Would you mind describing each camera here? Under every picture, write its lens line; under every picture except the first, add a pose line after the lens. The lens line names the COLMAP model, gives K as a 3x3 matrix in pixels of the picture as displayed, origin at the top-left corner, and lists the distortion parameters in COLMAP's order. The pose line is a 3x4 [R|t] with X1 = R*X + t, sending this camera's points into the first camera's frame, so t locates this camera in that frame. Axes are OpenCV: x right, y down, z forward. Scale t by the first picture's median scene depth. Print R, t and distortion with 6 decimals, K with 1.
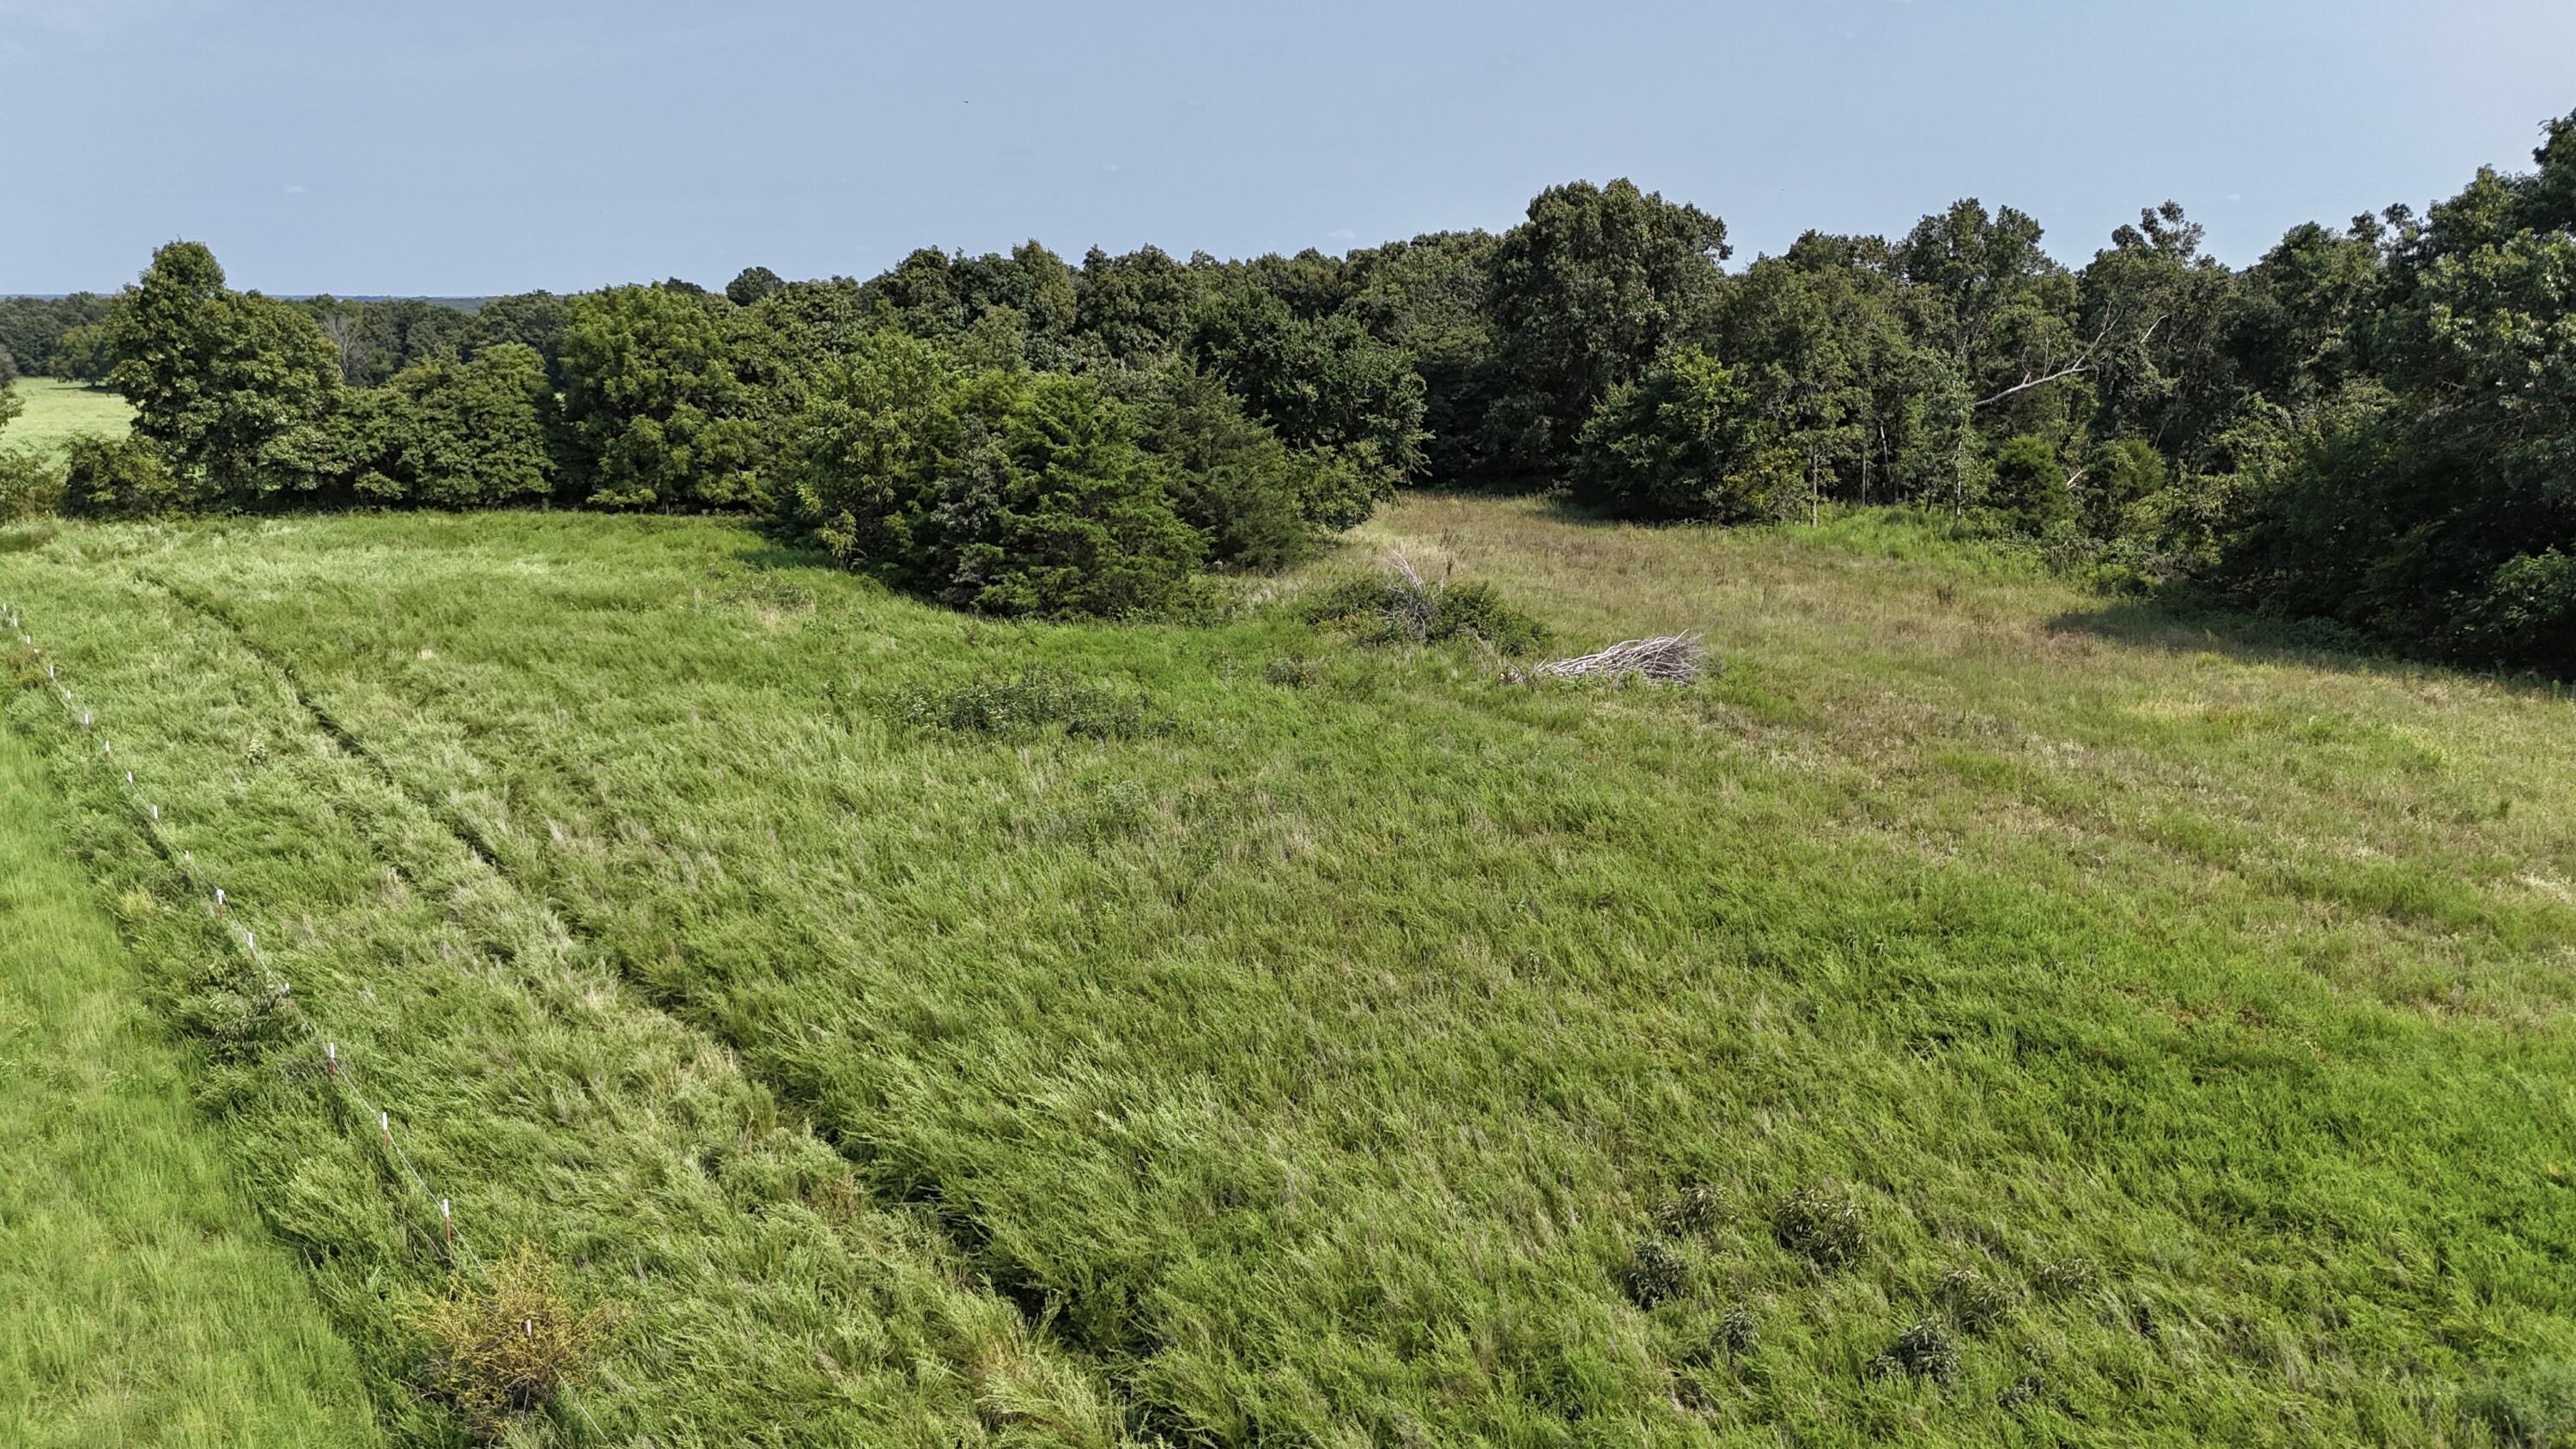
lens RADIAL K [[1888.0, 0, 1297.7], [0, 1888.0, 726.3], [0, 0, 1]] dist [0.050093, -0.040686]
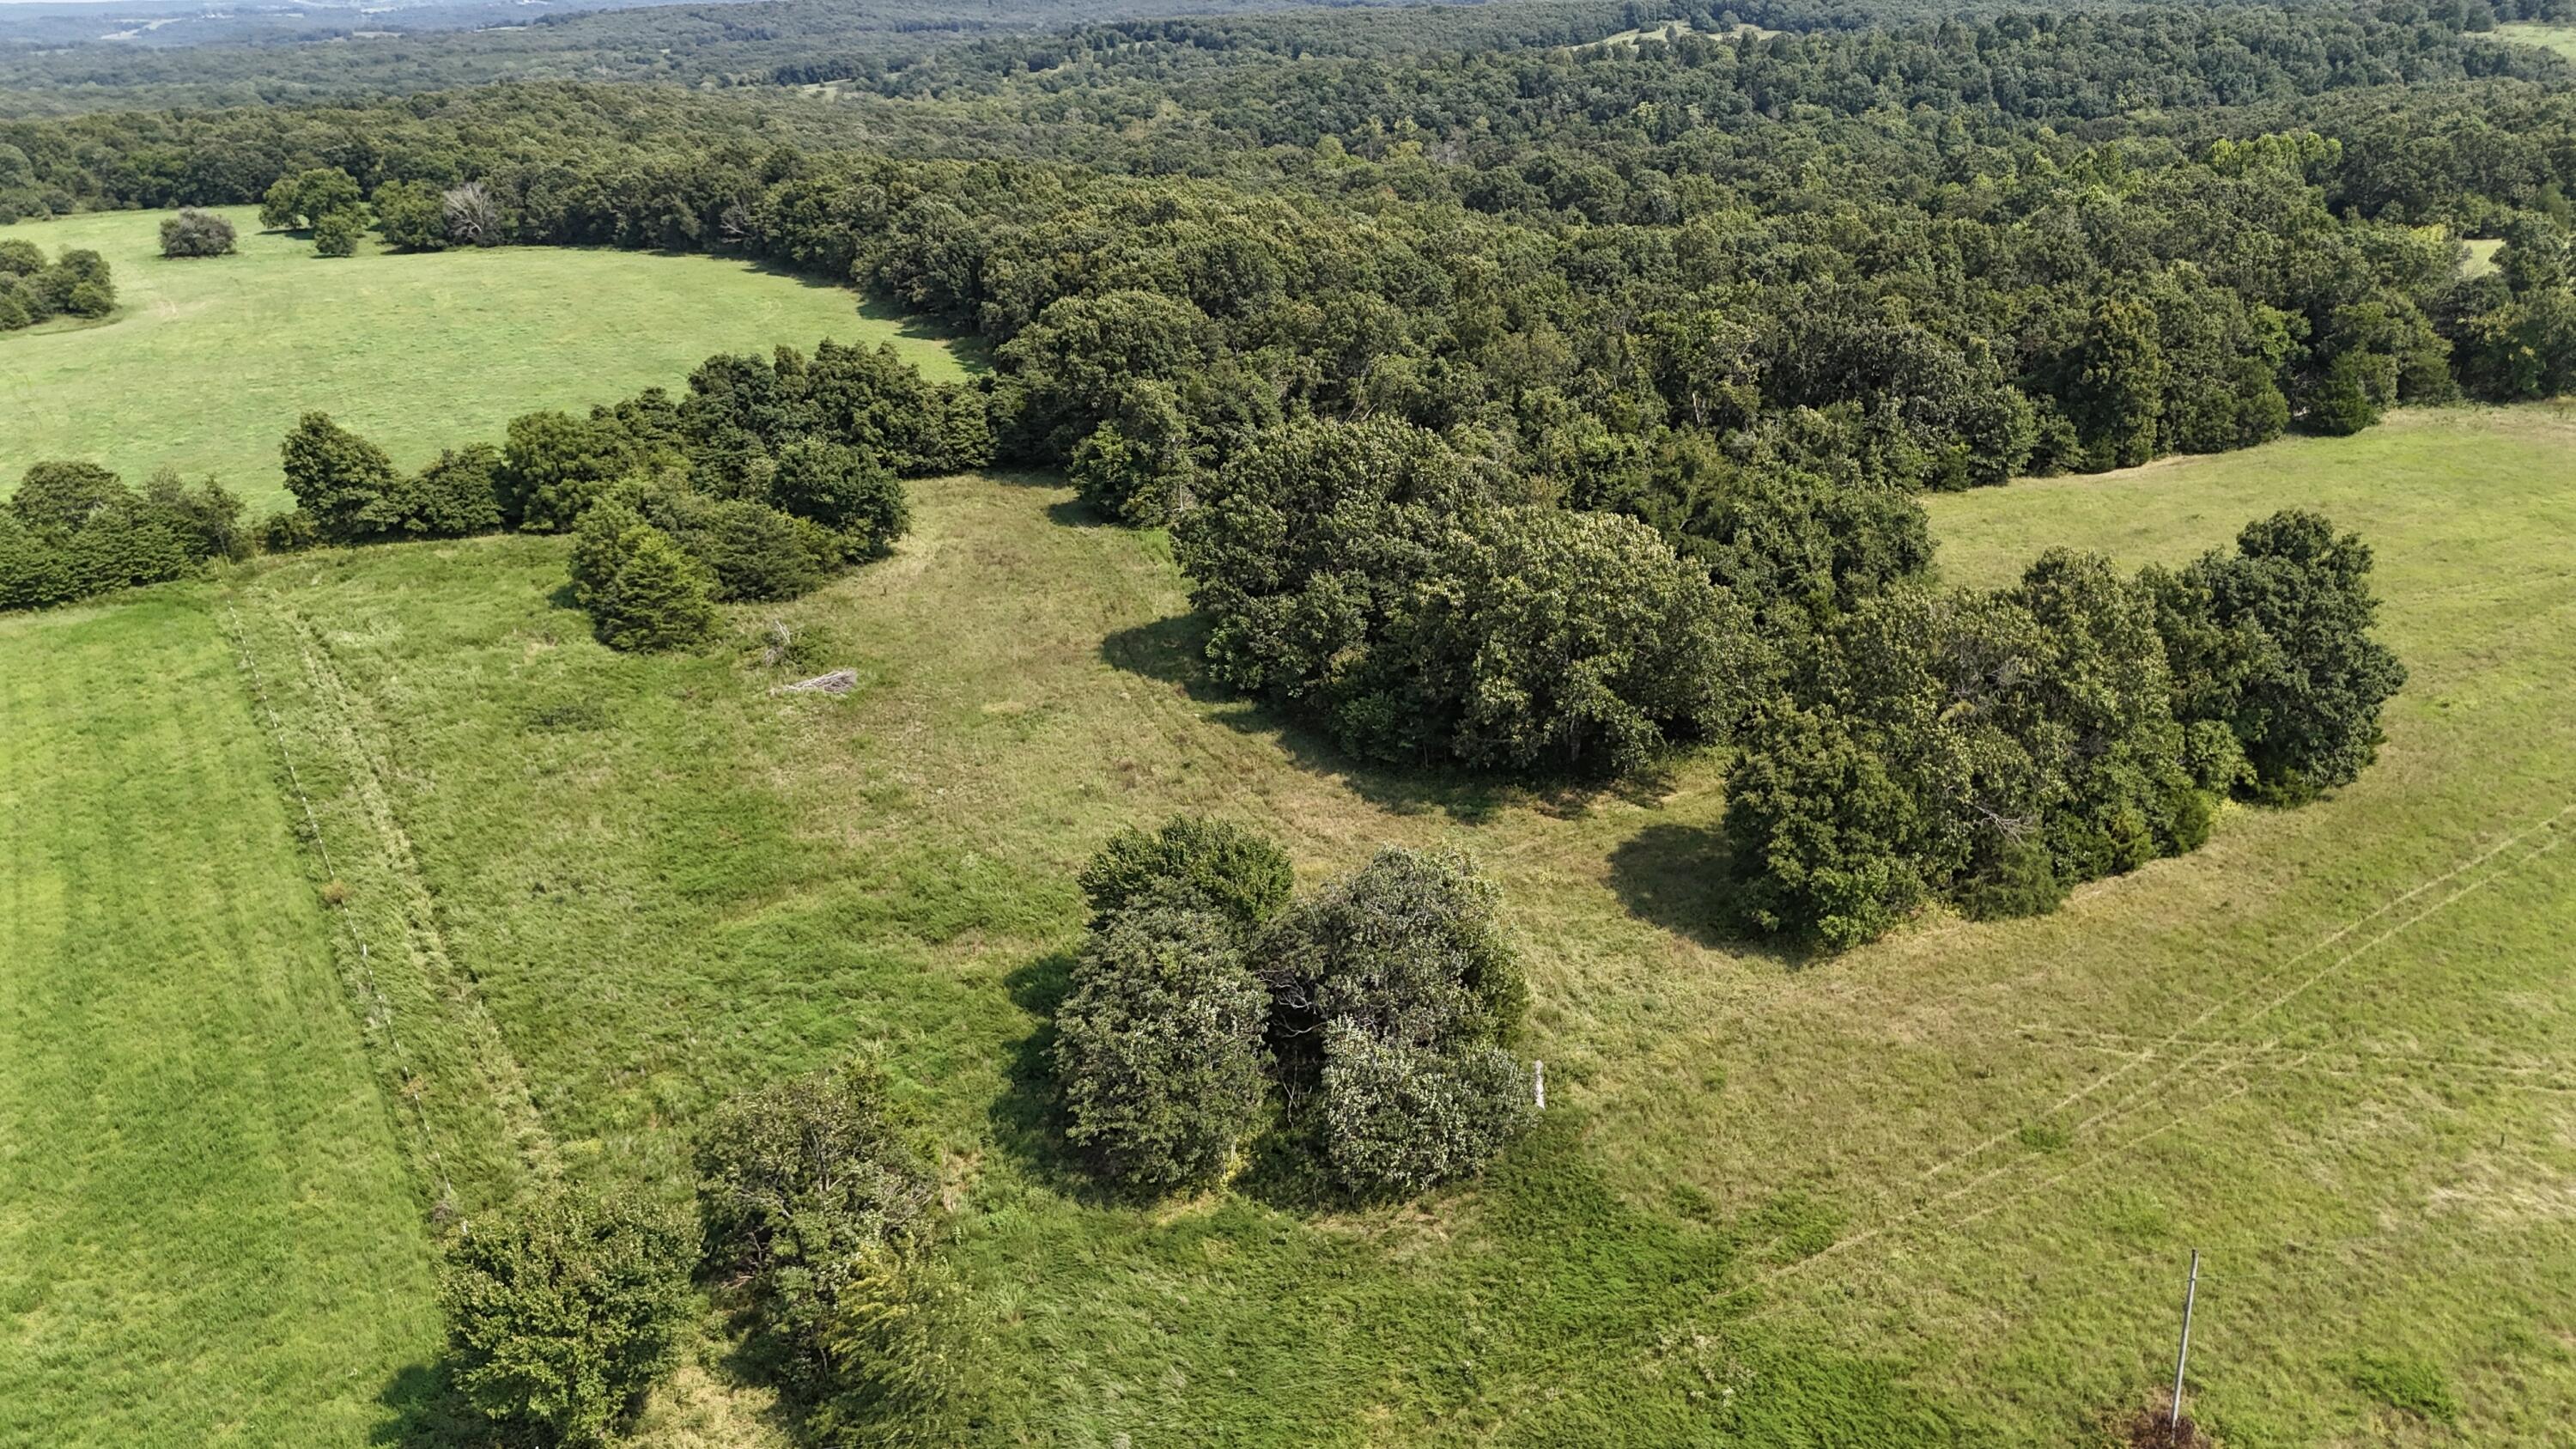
lens RADIAL K [[1888.0, 0, 1285.1], [0, 1888.0, 721.5], [0, 0, 1]] dist [0.050093, -0.040686]
pose [[0.994543, 0.006517, -0.104123, 0.666571], [0.009765, 0.987849, 0.155108, -0.234542], [0.103868, -0.155278, 0.982395, -0.948155]]
